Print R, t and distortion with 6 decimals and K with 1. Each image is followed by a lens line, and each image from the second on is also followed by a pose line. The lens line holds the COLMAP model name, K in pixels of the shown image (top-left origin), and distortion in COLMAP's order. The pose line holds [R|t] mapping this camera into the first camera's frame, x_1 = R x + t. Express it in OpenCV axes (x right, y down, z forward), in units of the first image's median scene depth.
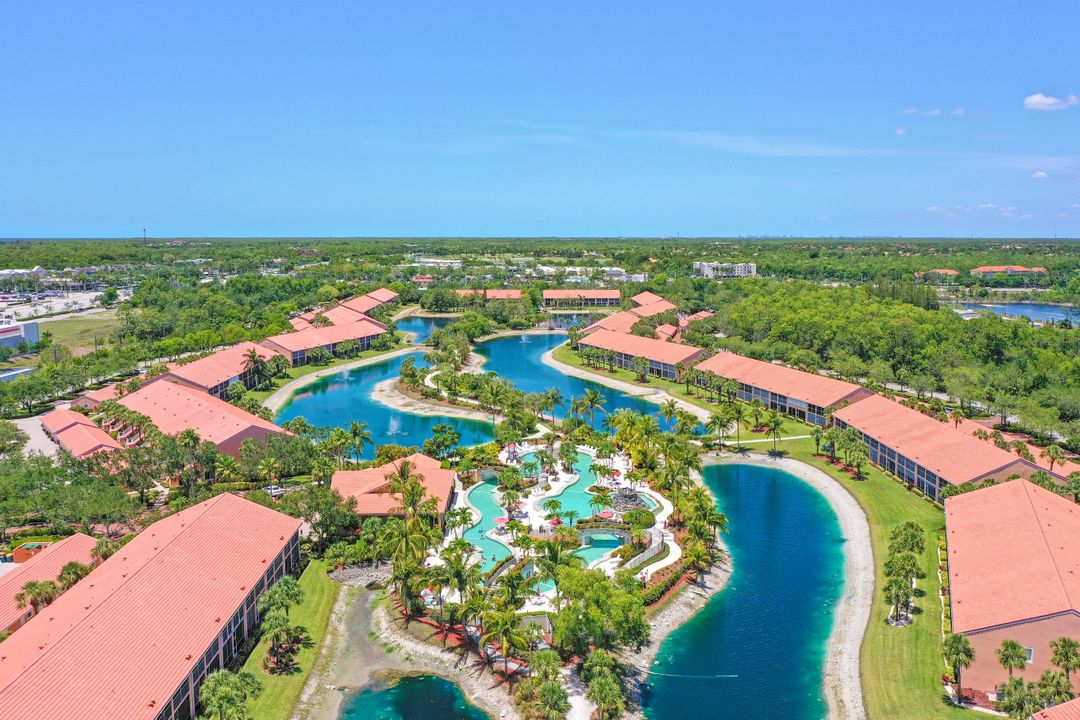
lens RADIAL K [[906.9, 0, 540.0], [0, 906.9, 360.0], [0, 0, 1]] dist [-0.003672, -0.000577]
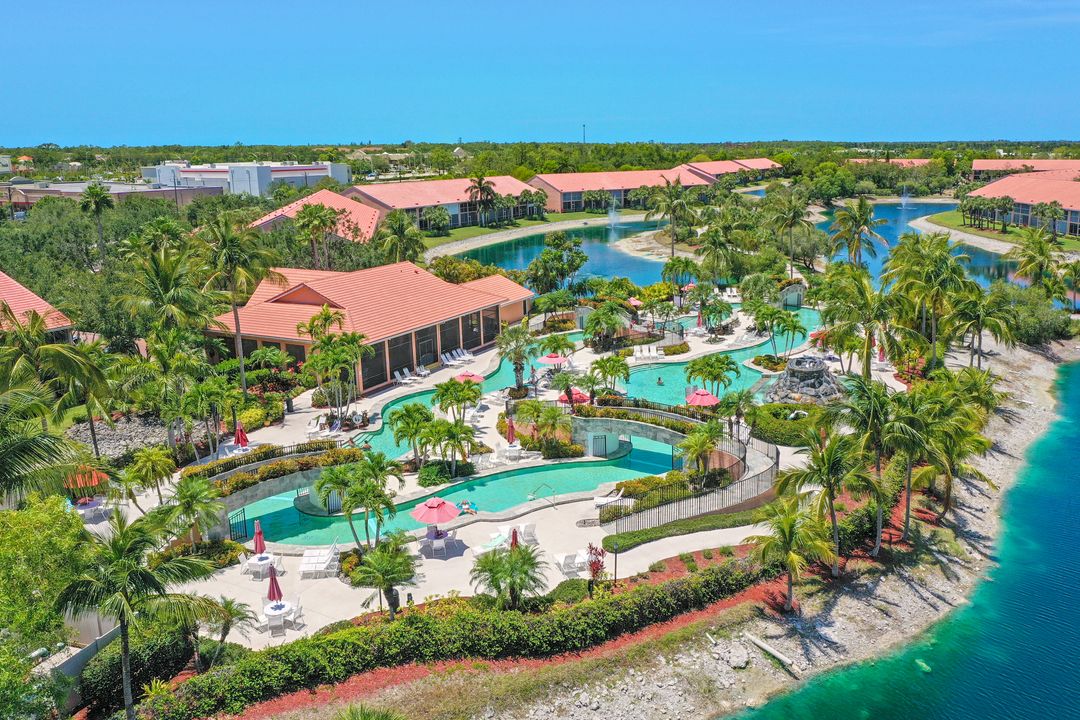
lens RADIAL K [[906.9, 0, 540.0], [0, 906.9, 360.0], [0, 0, 1]] dist [-0.003672, -0.000577]
pose [[0.879547, 0.110108, -0.462896, 0.210827], [-0.068194, 0.991984, 0.106387, 0.120099], [0.470900, -0.062006, 0.880005, 0.633437]]
